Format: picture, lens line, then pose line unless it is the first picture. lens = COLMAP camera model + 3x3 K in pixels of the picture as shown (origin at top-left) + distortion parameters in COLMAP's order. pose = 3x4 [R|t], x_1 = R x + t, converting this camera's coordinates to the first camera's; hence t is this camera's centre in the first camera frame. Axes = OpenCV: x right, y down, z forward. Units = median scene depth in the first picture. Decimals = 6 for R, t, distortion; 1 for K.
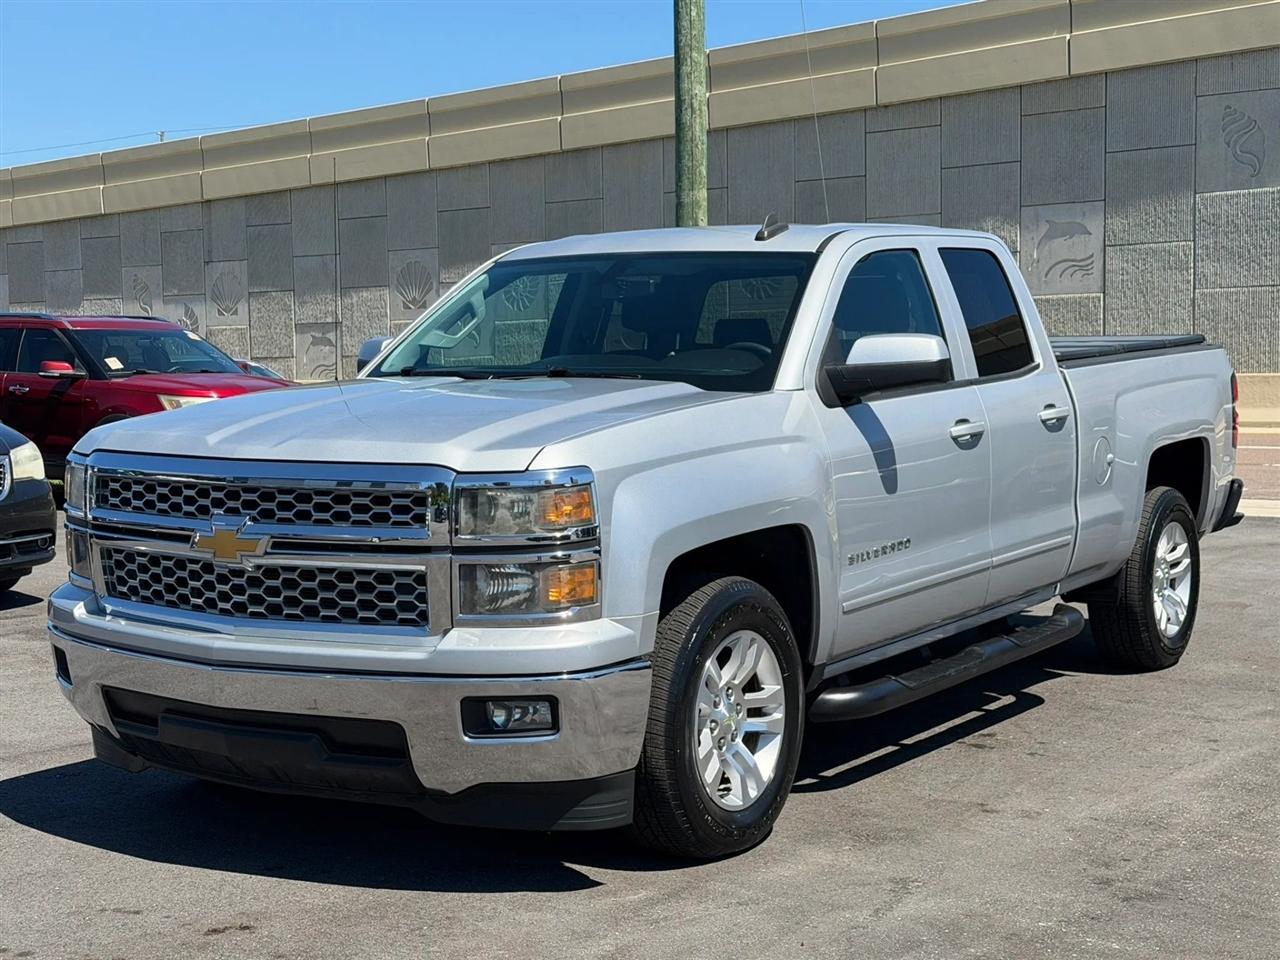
lens RADIAL K [[1972.0, 0, 640.0], [0, 1972.0, 480.0], [0, 0, 1]] dist [0.142667, -0.008831]
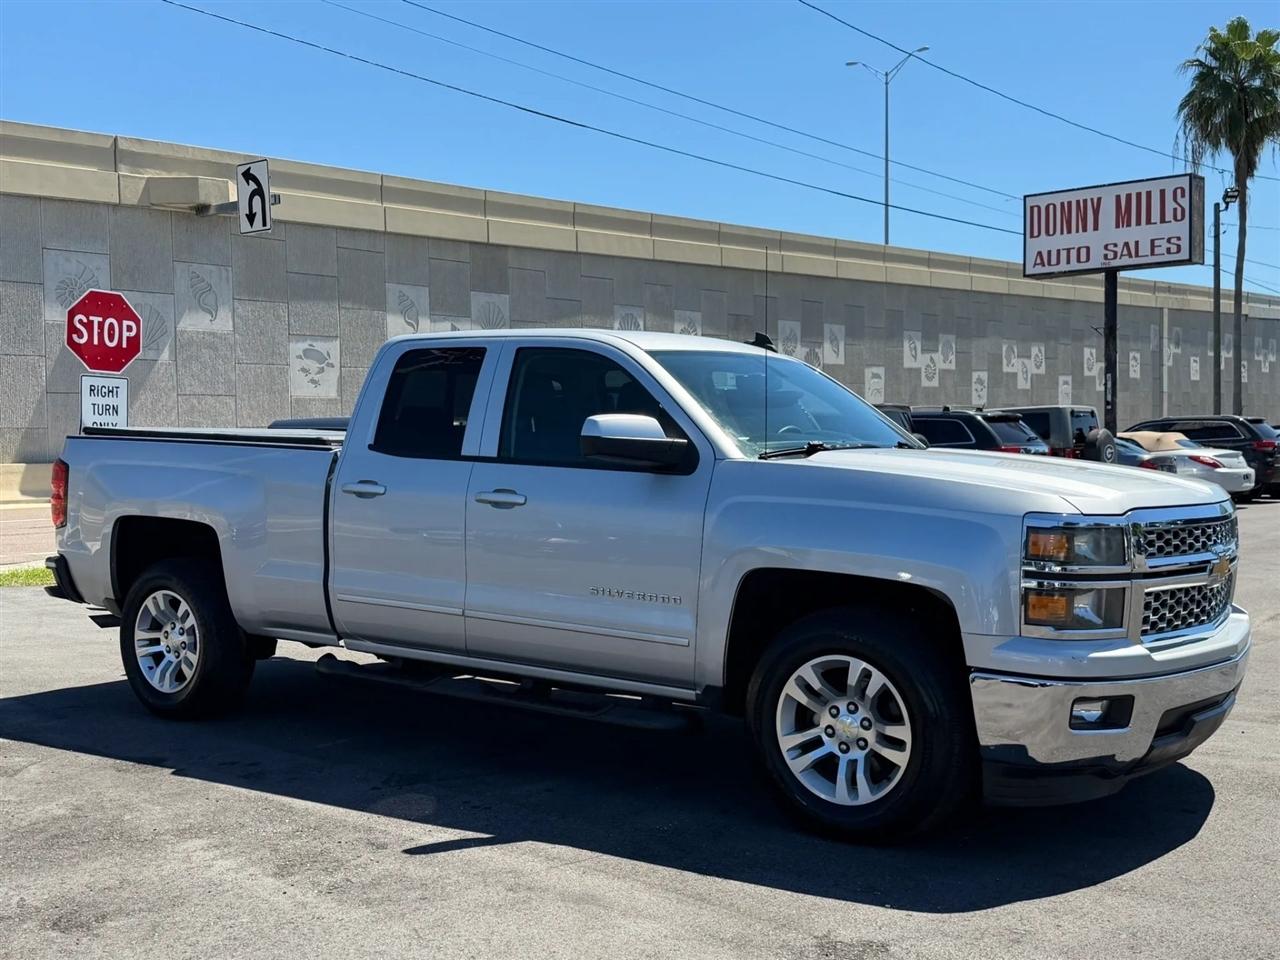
lens RADIAL K [[1366.9, 0, 640.0], [0, 1366.9, 480.0], [0, 0, 1]] dist [0.214223, -0.488267]
pose [[0.036545, -0.017892, 0.999172, -1.120256], [0.075595, 0.997024, 0.015088, -0.067446], [-0.996469, 0.074981, 0.037789, 1.313540]]
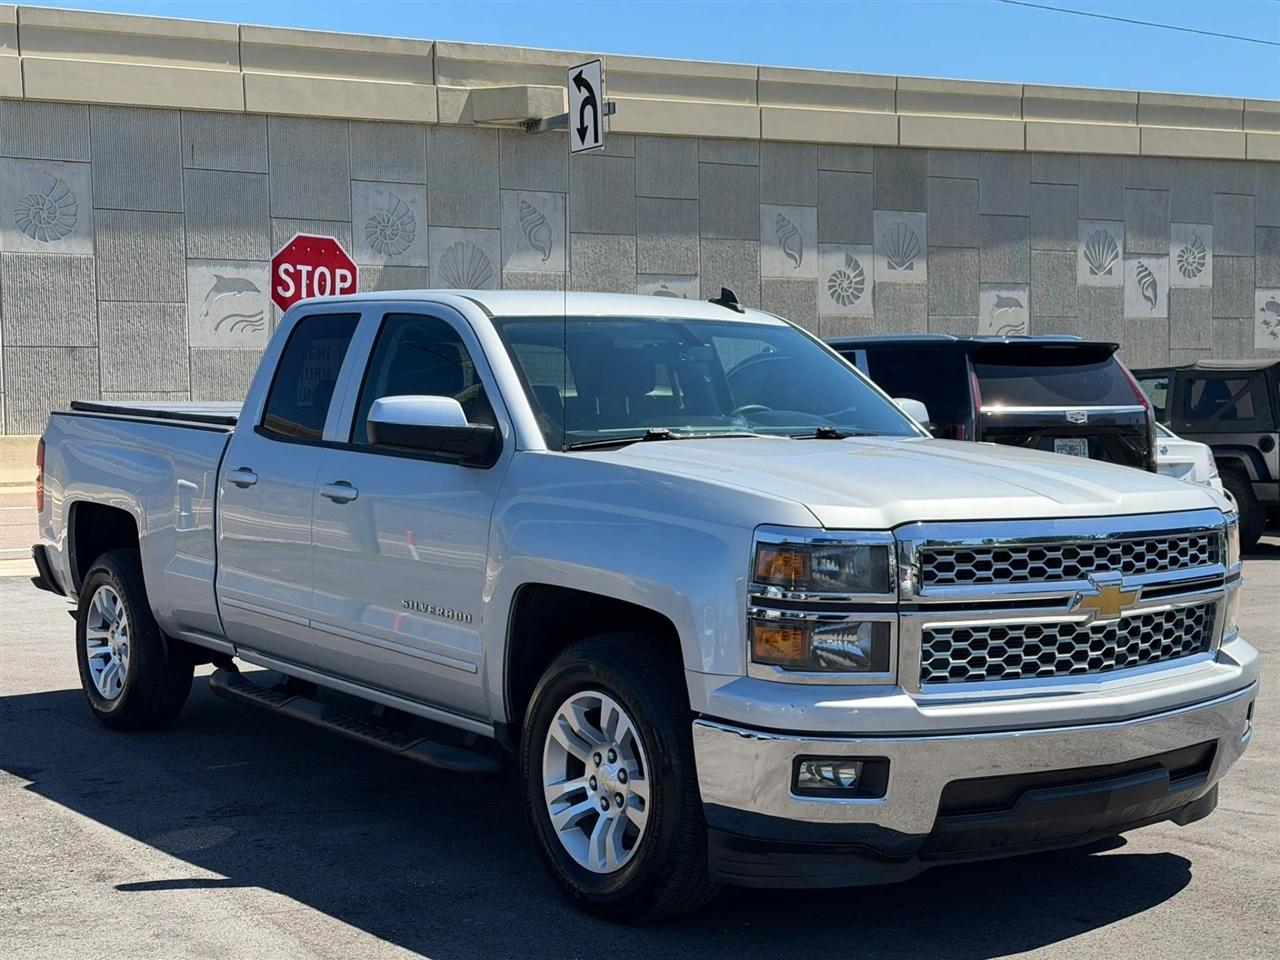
lens RADIAL K [[1791.1, 0, 640.0], [0, 1791.1, 480.0], [0, 0, 1]] dist [0.178963, -0.403391]
pose [[0.333616, -0.030246, 0.942224, -1.119477], [0.066035, 0.997780, 0.008648, -0.050941], [-0.940393, 0.059334, 0.334873, 0.884274]]
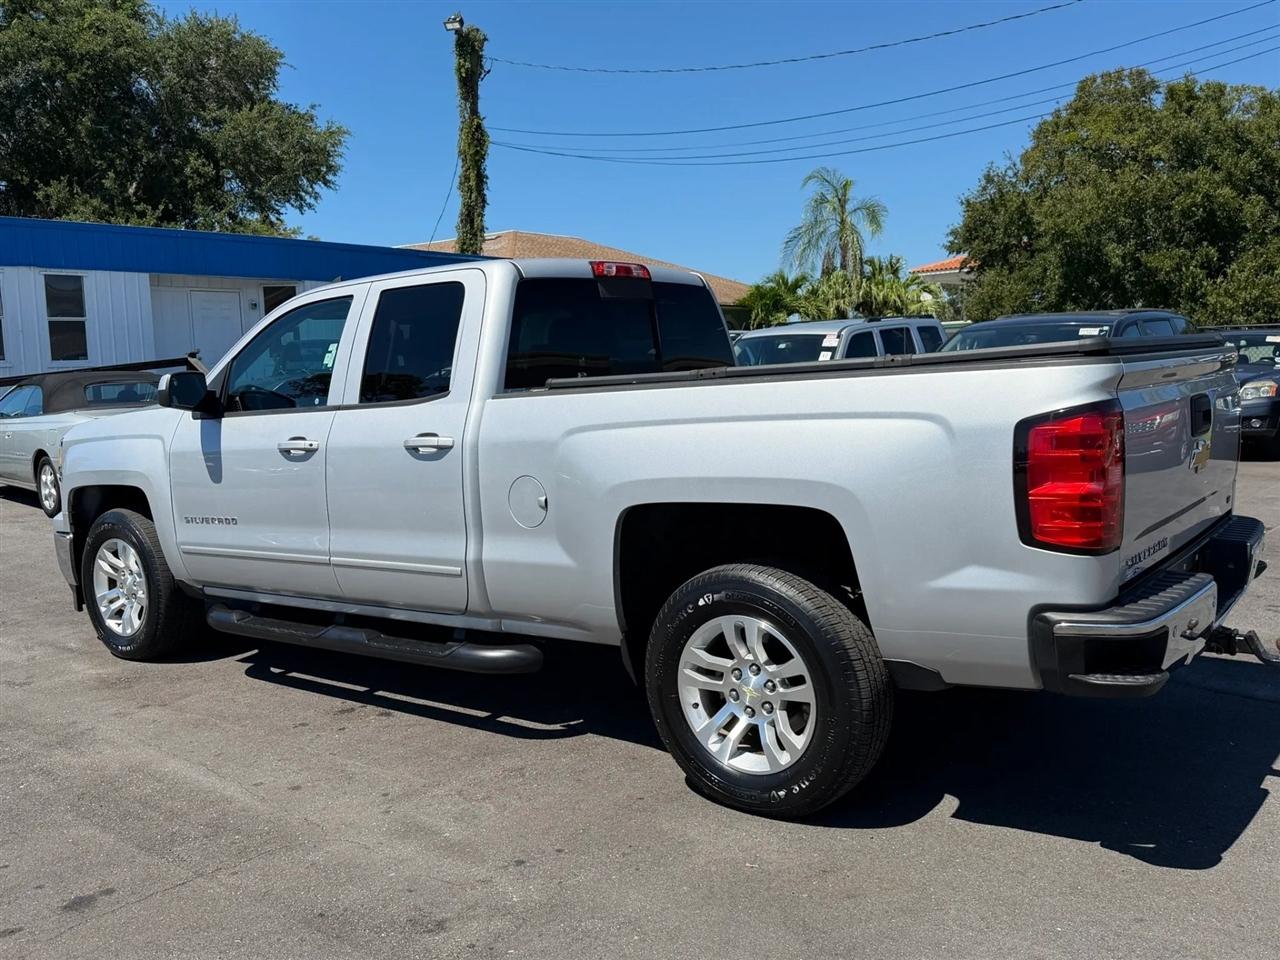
lens RADIAL K [[1092.7, 0, 640.0], [0, 1092.7, 480.0], [0, 0, 1]] dist [0.122392, -0.205227]
pose [[-0.091391, 0.115975, -0.989039, 1.029365], [-0.029834, 0.992430, 0.119129, -0.114857], [0.995368, 0.040395, -0.087239, 1.587855]]
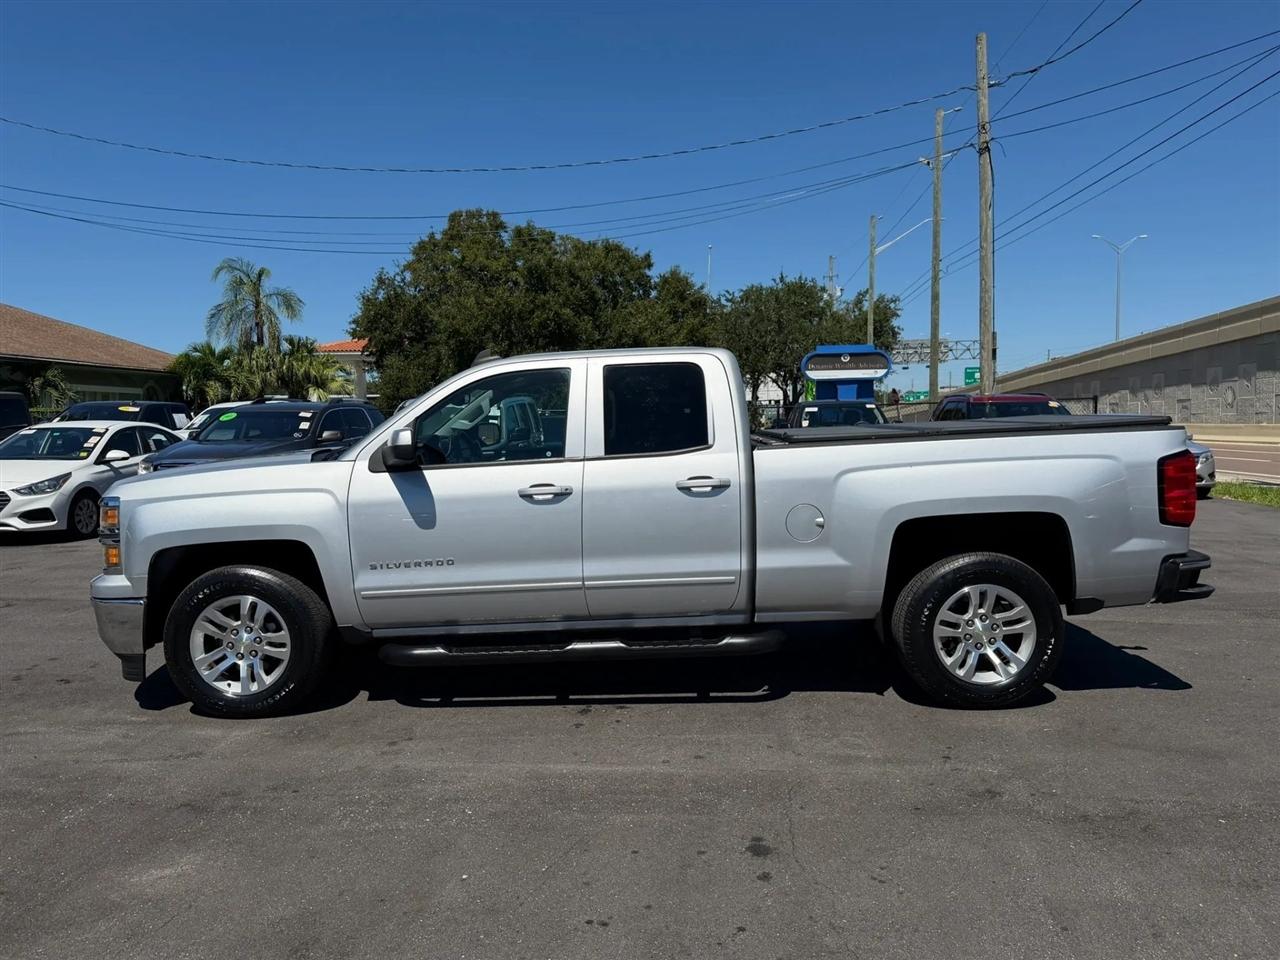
lens RADIAL K [[951.2, 0, 605.8], [0, 951.2, 483.4], [0, 0, 1]] dist [0.173462, -0.315181]
pose [[0.517951, 0.059735, -0.853322, 0.981706], [-0.045065, 0.998079, 0.042515, -0.078385], [0.854223, 0.016435, 0.519648, 0.842350]]
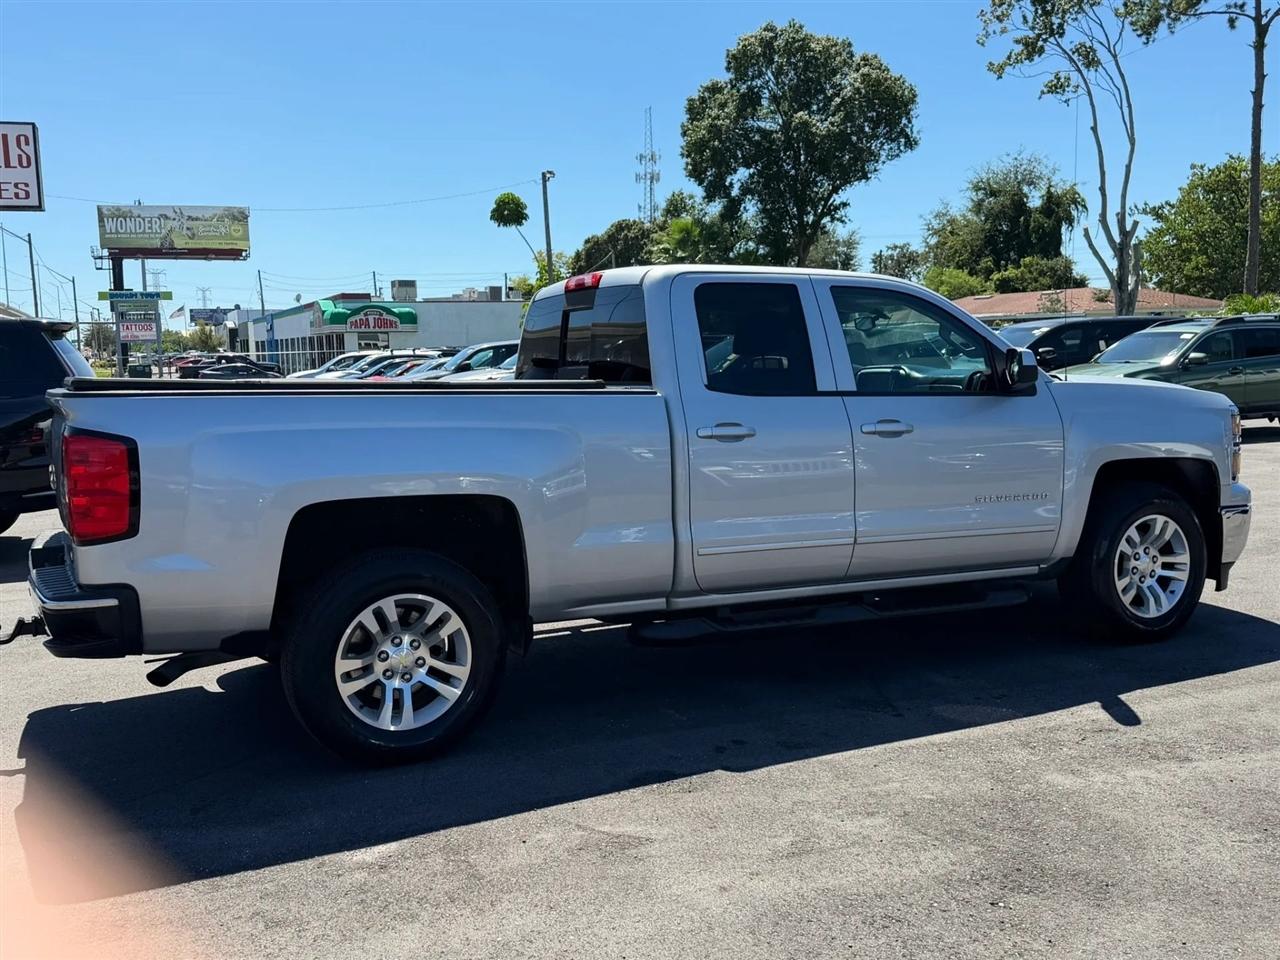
lens RADIAL K [[1223.0, 0, 636.1], [0, 1223.0, 485.8], [0, 0, 1]] dist [0.163625, -0.310416]
pose [[-0.856555, -0.019660, 0.515680, -0.425759], [0.073118, 0.984569, 0.158988, -0.173860], [-0.510849, 0.173888, -0.841901, 2.413786]]
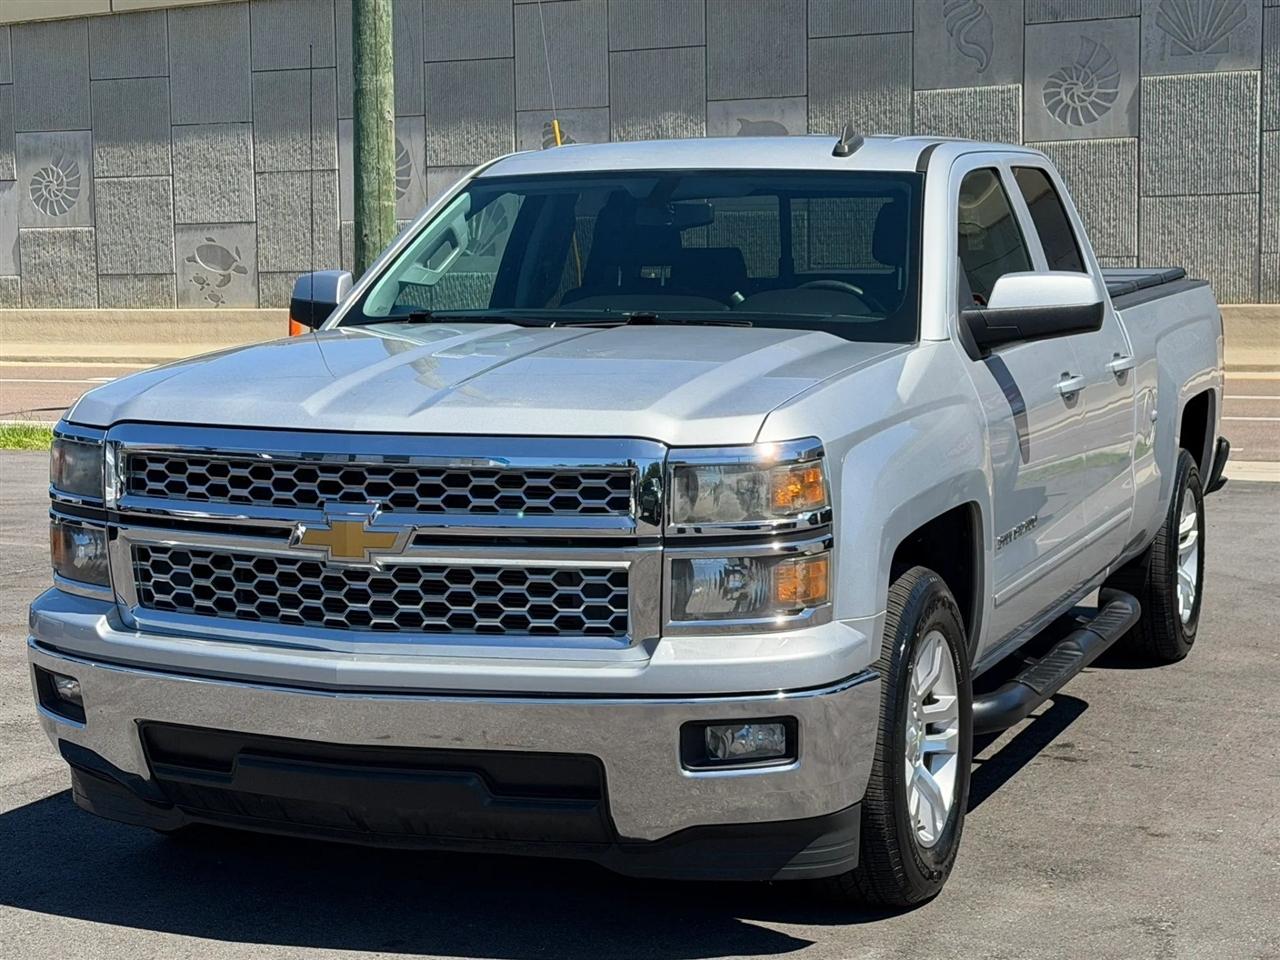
lens RADIAL K [[2472.2, 0, 640.0], [0, 2472.2, 480.0], [0, 0, 1]] dist [0.157390, -0.092784]
pose [[0.978670, -0.014026, 0.204958, -0.287781], [0.010235, 0.999757, 0.019546, -0.009270], [-0.205182, -0.017032, 0.978576, 0.005046]]
